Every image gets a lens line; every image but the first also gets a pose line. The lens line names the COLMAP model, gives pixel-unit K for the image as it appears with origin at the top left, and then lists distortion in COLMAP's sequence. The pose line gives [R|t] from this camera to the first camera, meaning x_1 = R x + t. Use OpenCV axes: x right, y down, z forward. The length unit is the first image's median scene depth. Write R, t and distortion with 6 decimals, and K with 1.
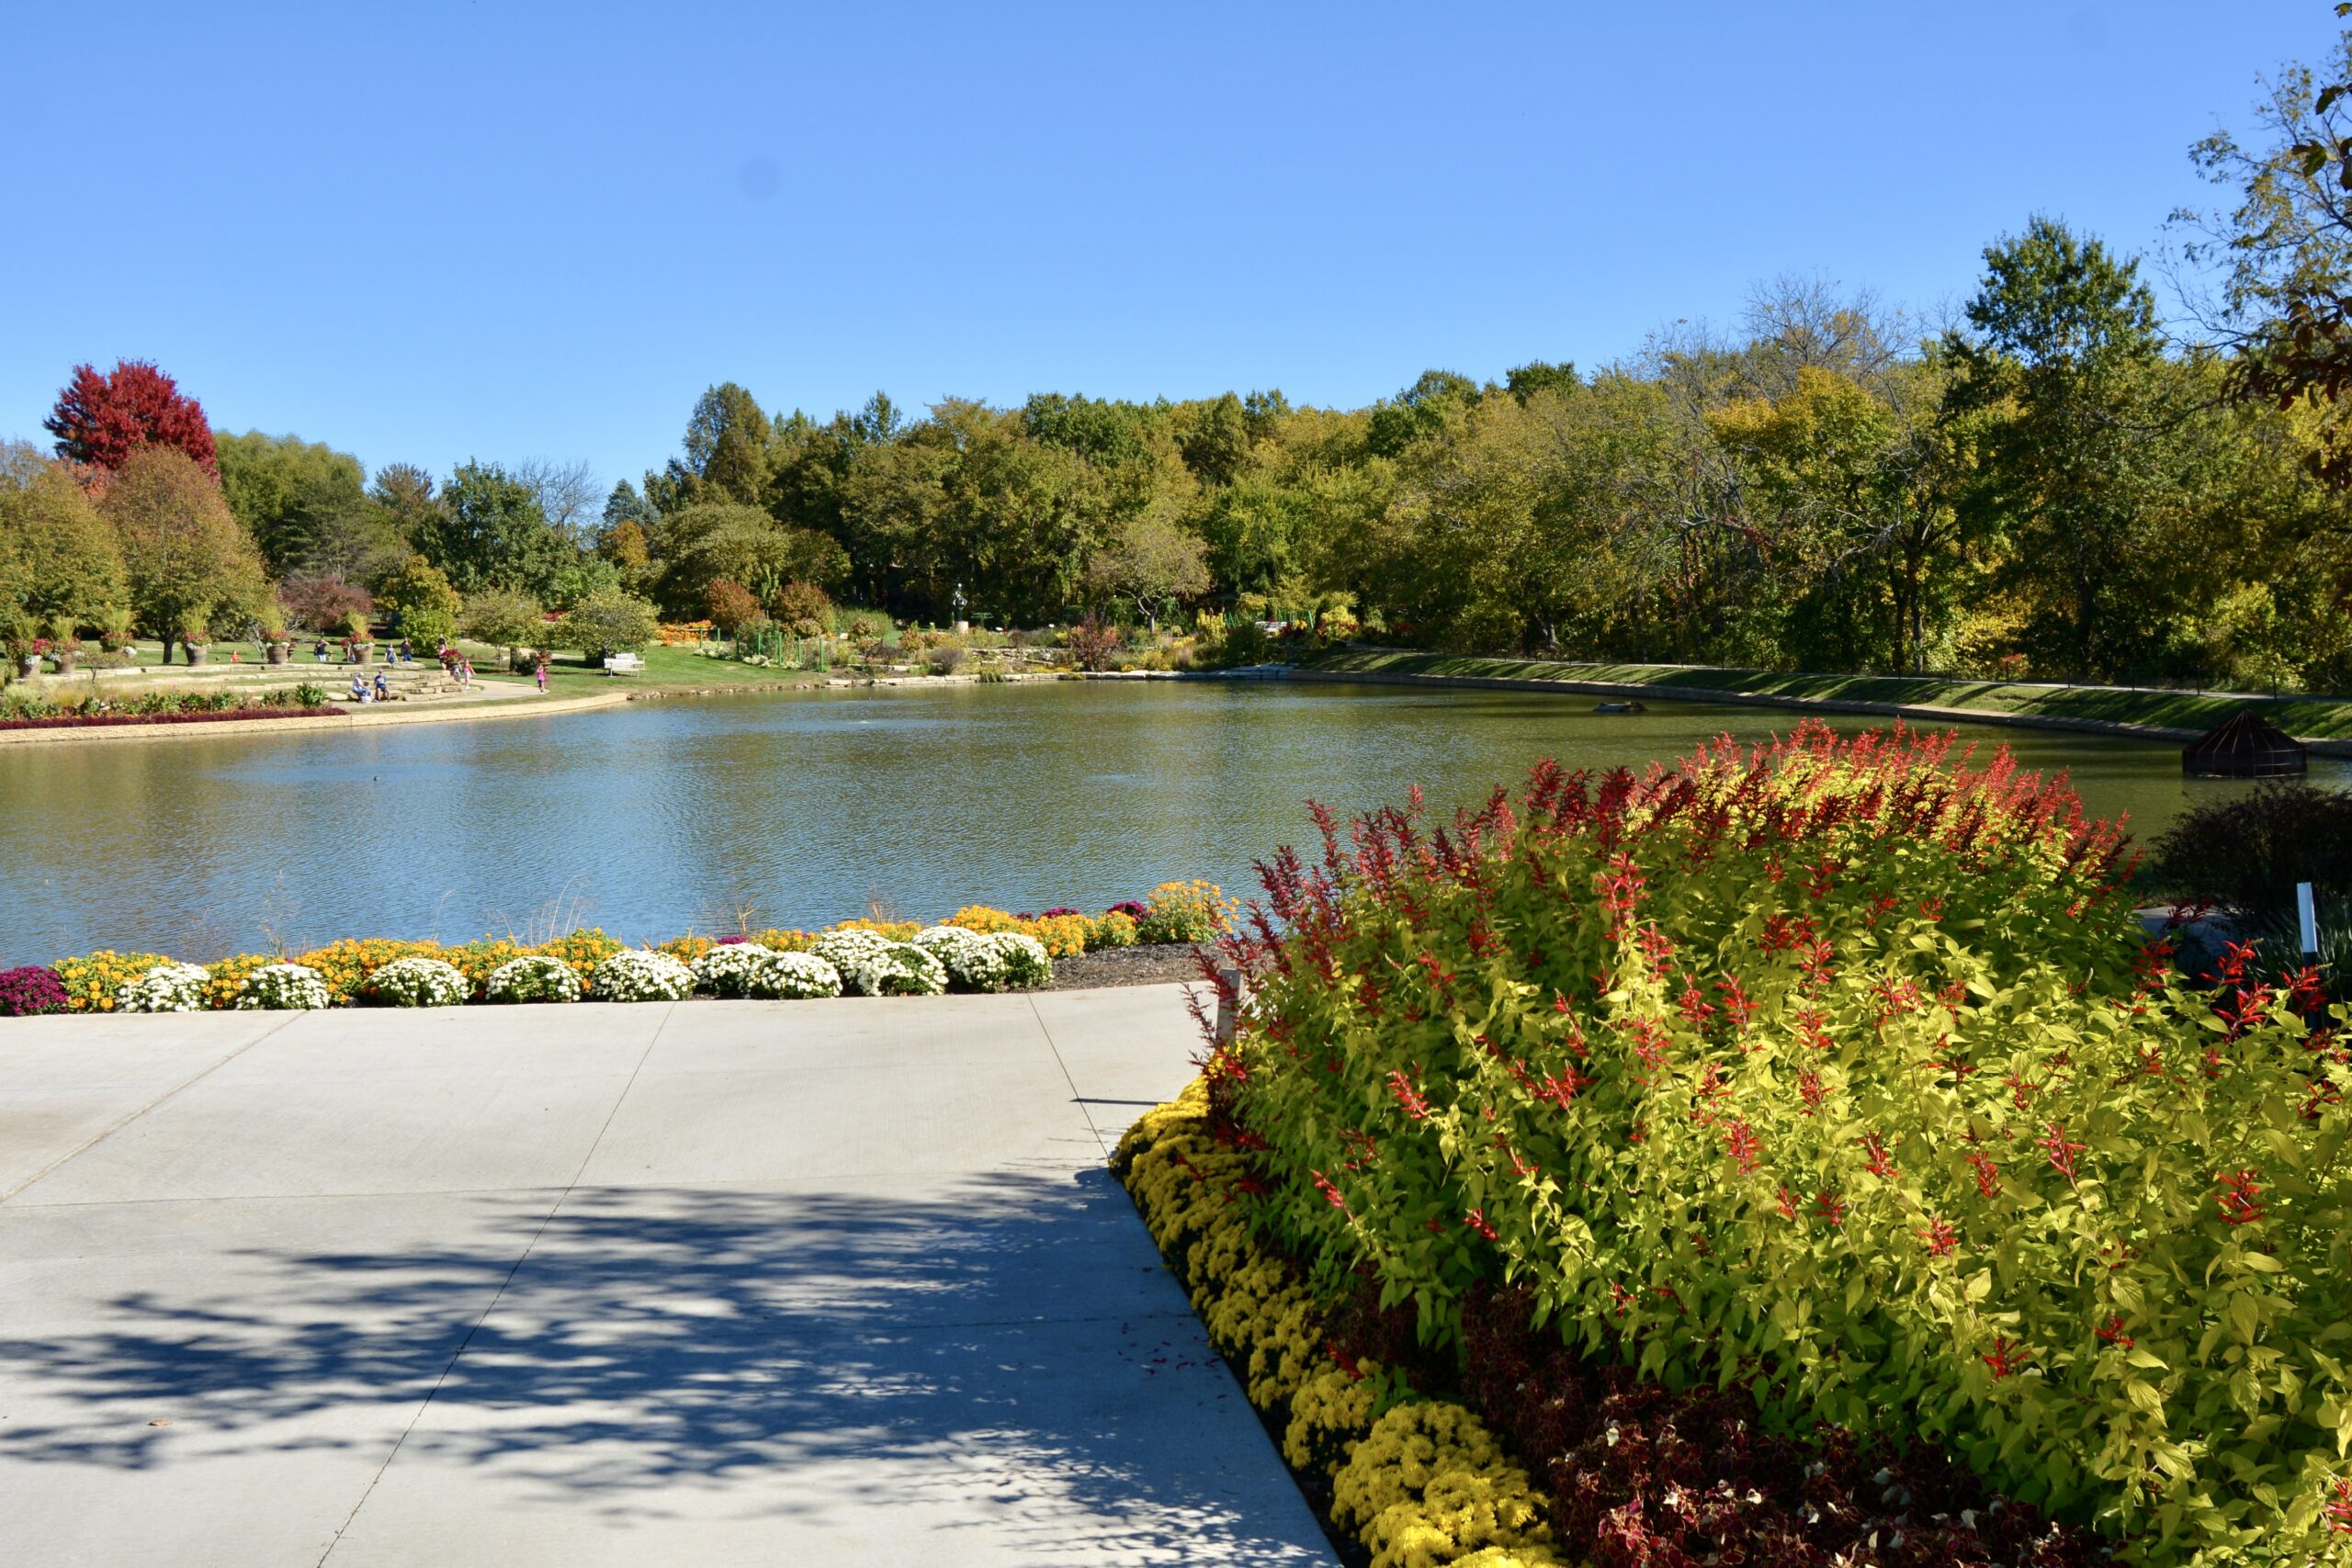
lens RADIAL K [[2230.2, 0, 1176.0], [0, 2230.2, 784.0], [0, 0, 1]] dist [-0.006090, -0.013069]
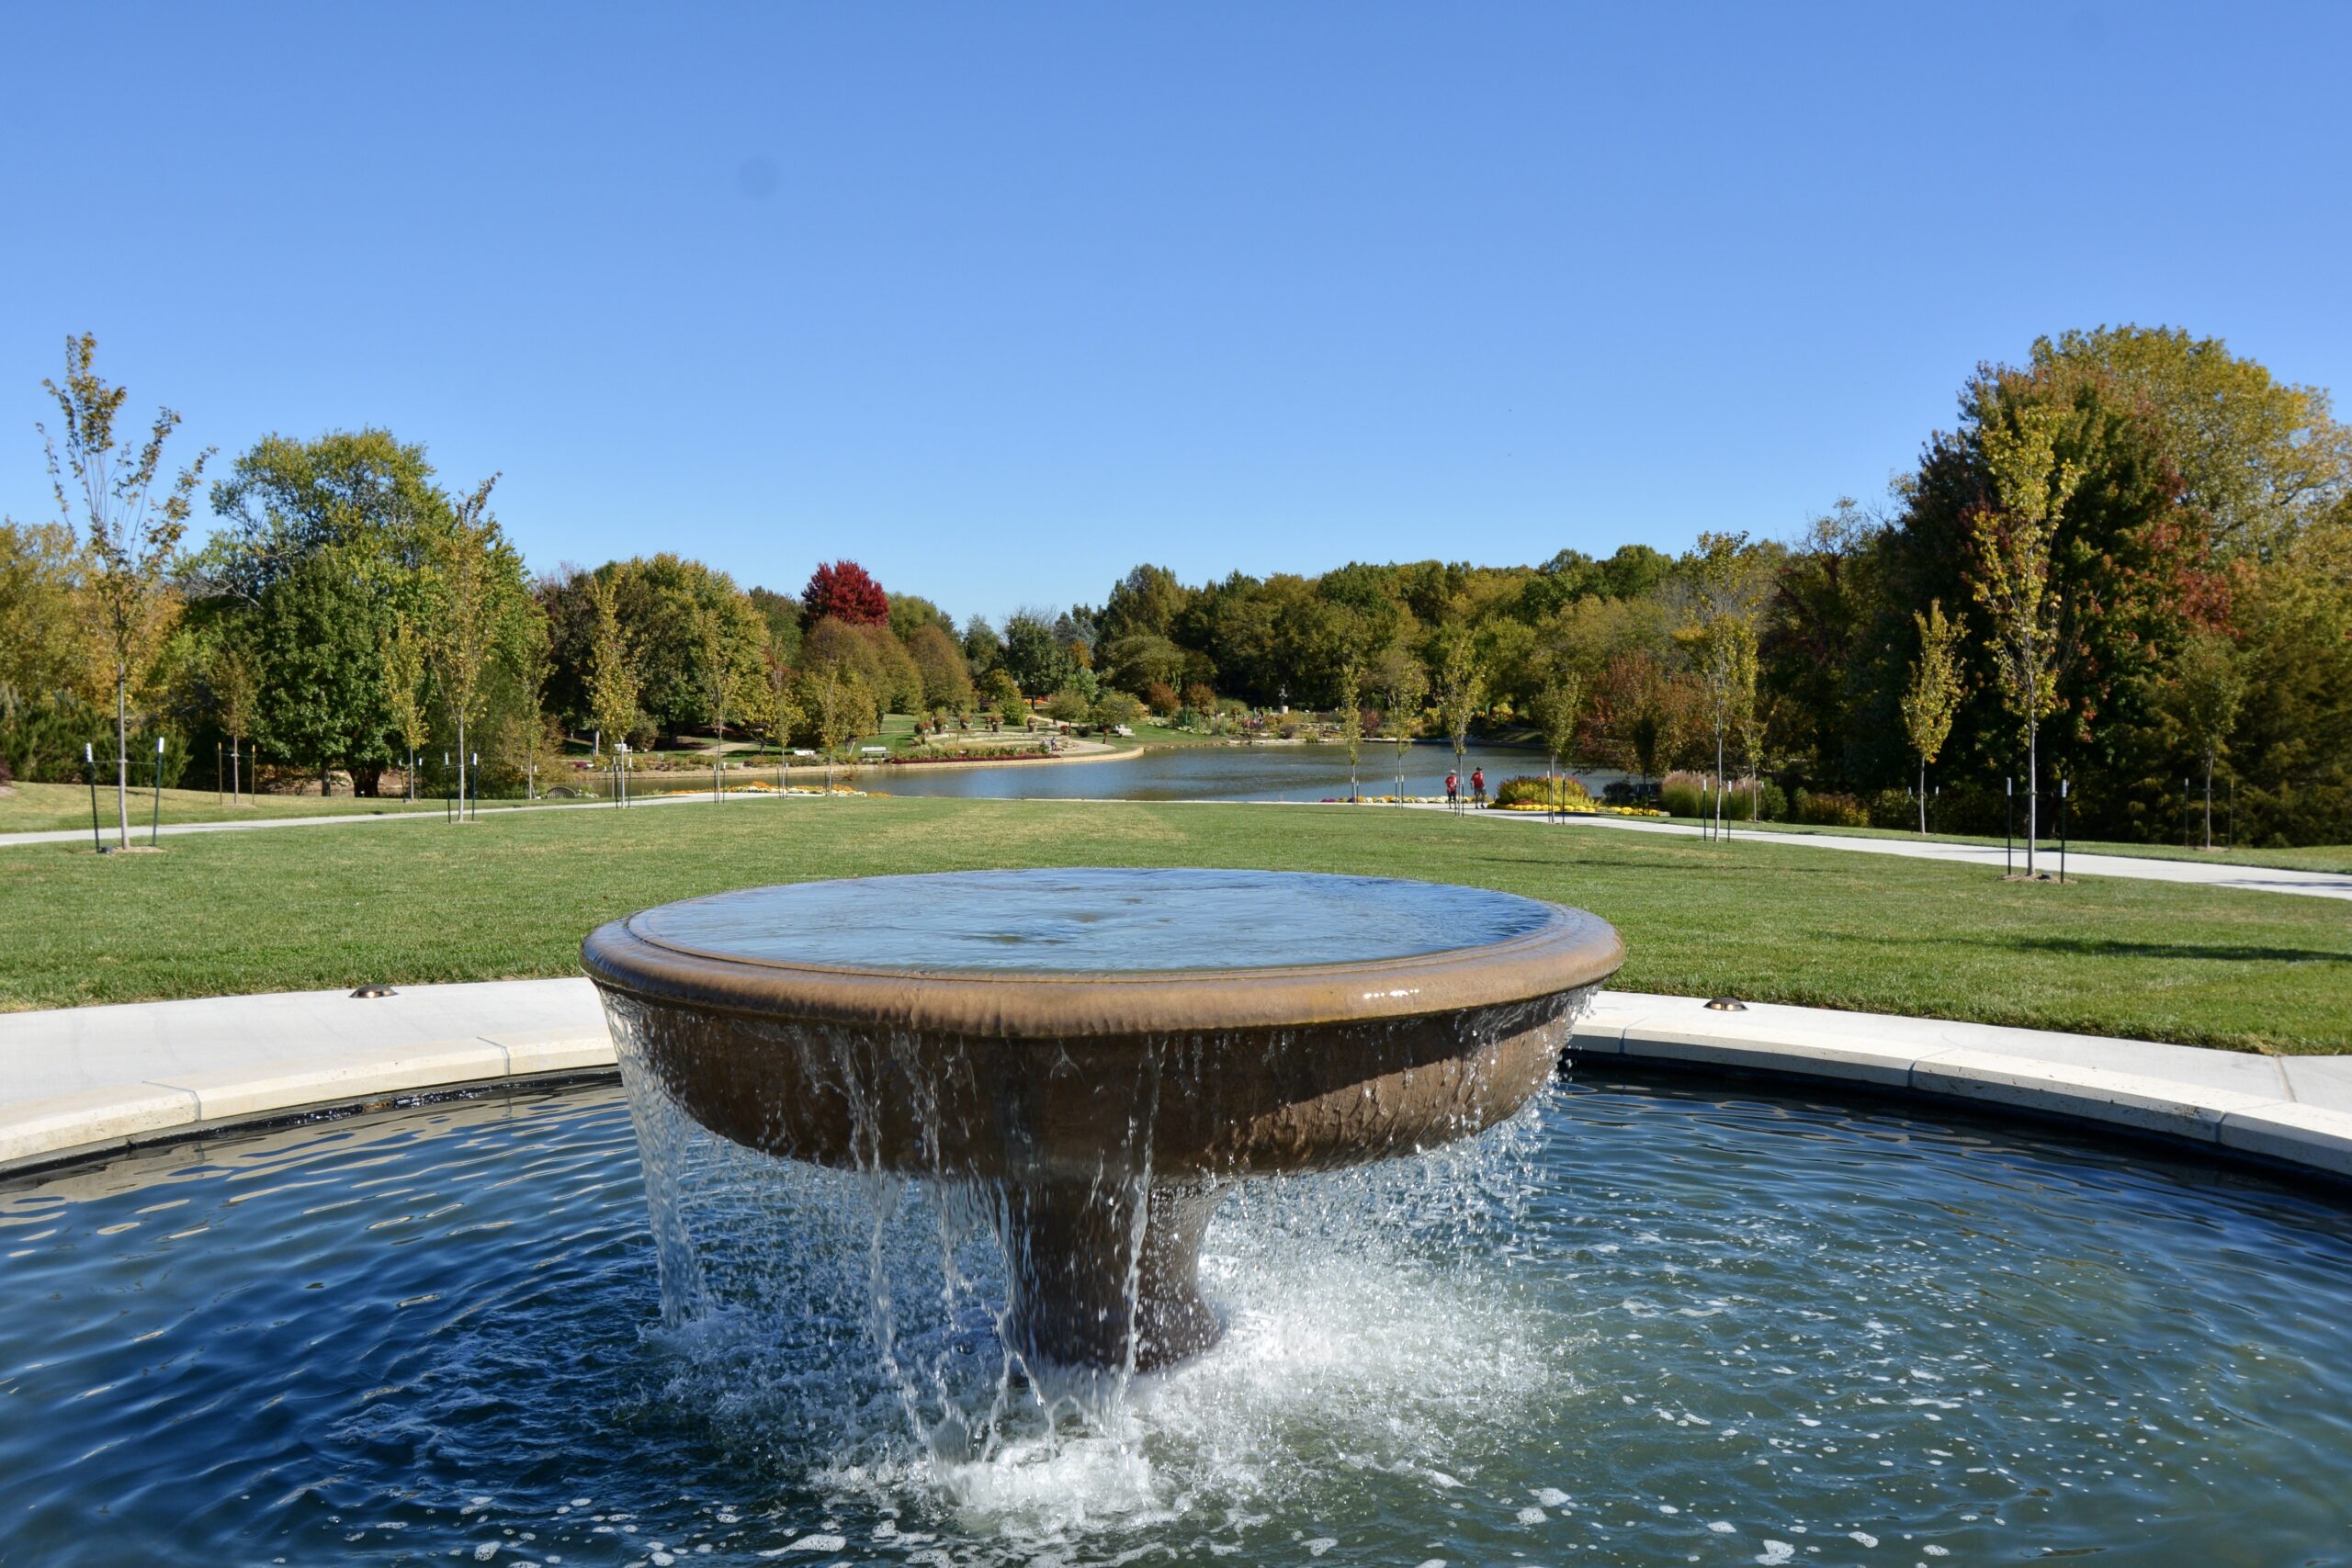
lens RADIAL K [[2230.2, 0, 1176.0], [0, 2230.2, 784.0], [0, 0, 1]] dist [-0.006090, -0.013069]
pose [[0.997275, 0.017883, -0.071568, -0.055142], [-0.019096, 0.999685, -0.016309, 0.018002], [0.071254, 0.017631, 0.997302, -0.742283]]
